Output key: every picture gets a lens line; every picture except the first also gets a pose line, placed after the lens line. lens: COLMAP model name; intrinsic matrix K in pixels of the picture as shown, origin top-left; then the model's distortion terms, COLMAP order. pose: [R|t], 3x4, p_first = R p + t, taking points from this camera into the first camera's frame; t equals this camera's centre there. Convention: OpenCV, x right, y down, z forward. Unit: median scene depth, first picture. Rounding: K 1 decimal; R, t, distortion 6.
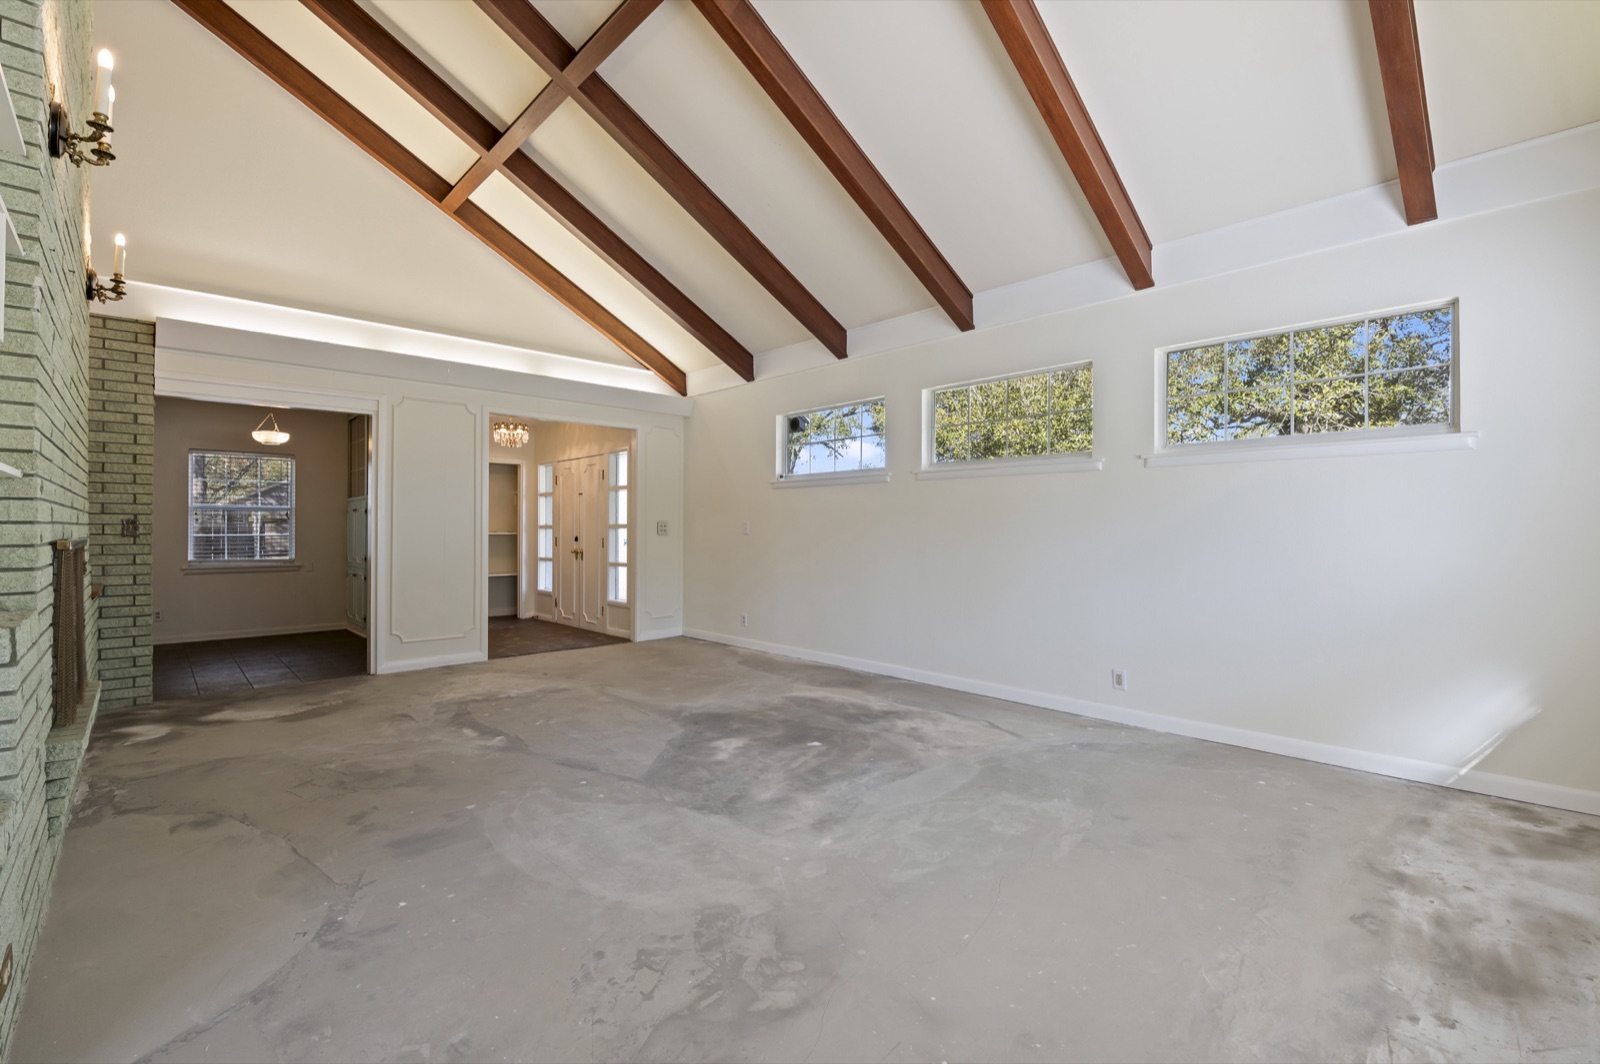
lens RADIAL K [[714.8, 0, 831.2], [0, 714.8, 532.7], [0, 0, 1]] dist [-0.007056, -0.001248]
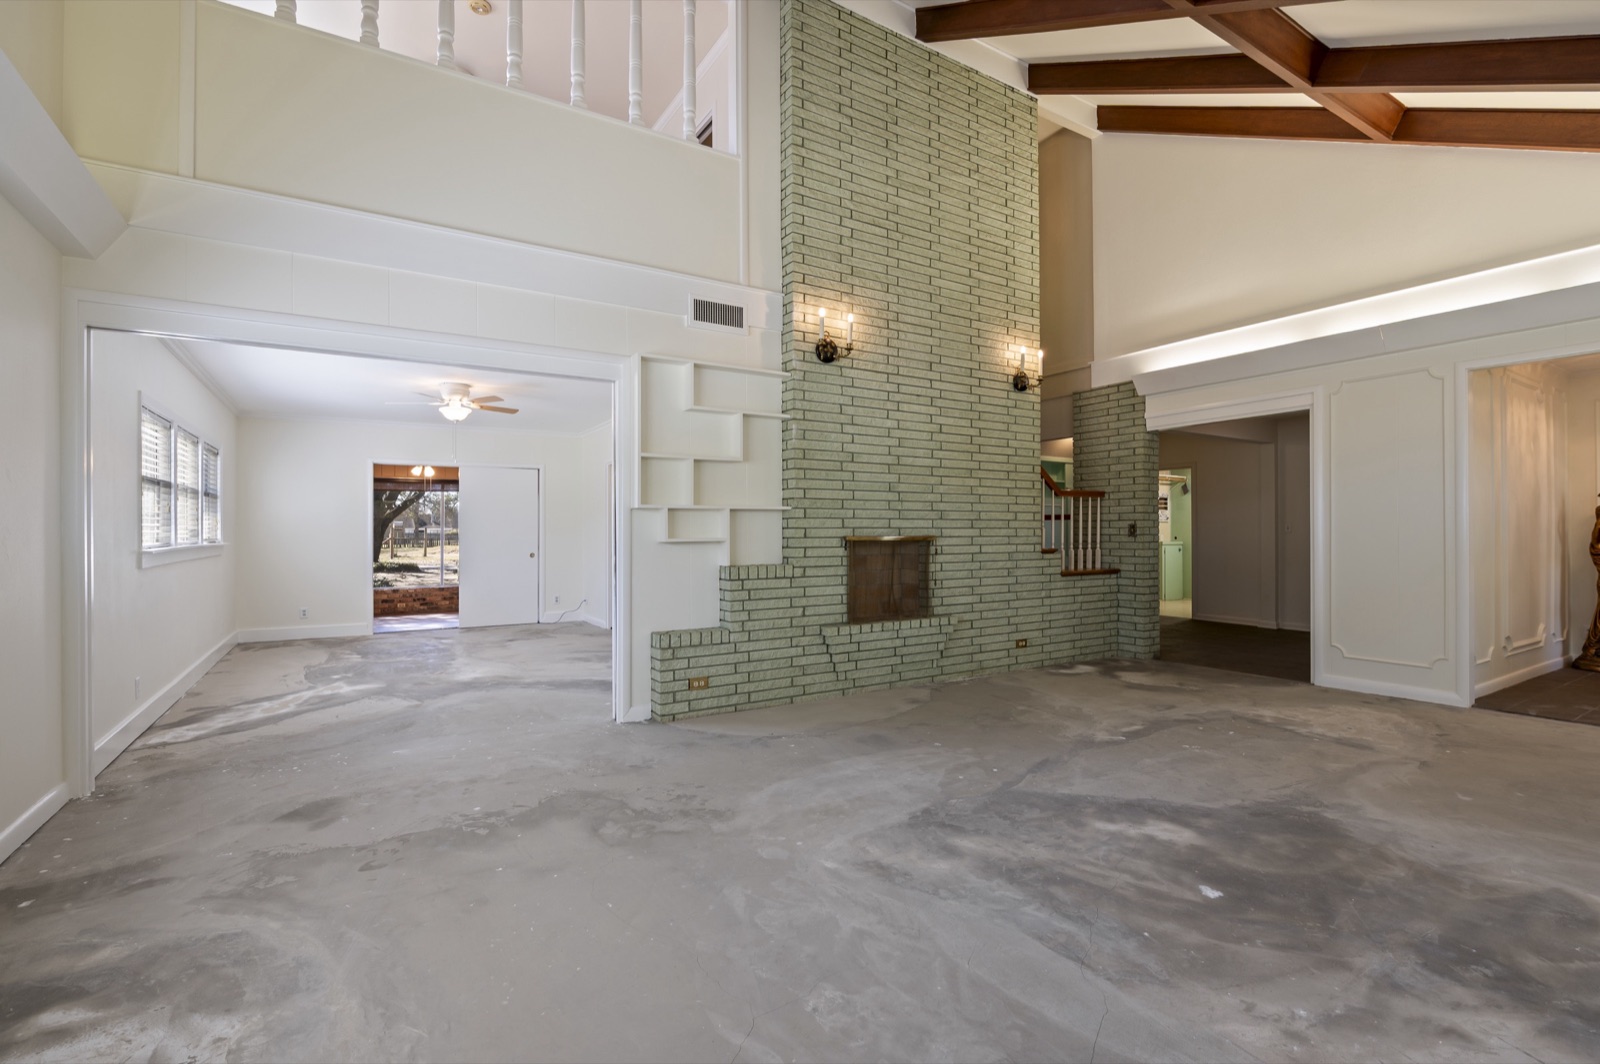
lens RADIAL K [[714.8, 0, 803.9], [0, 714.8, 532.5], [0, 0, 1]] dist [-0.007056, -0.001248]
pose [[-0.226328, -0.003688, -0.974044, 0.716811], [-0.002520, 0.999992, -0.003201, 0.005337], [0.974048, 0.001730, -0.226336, 0.935135]]
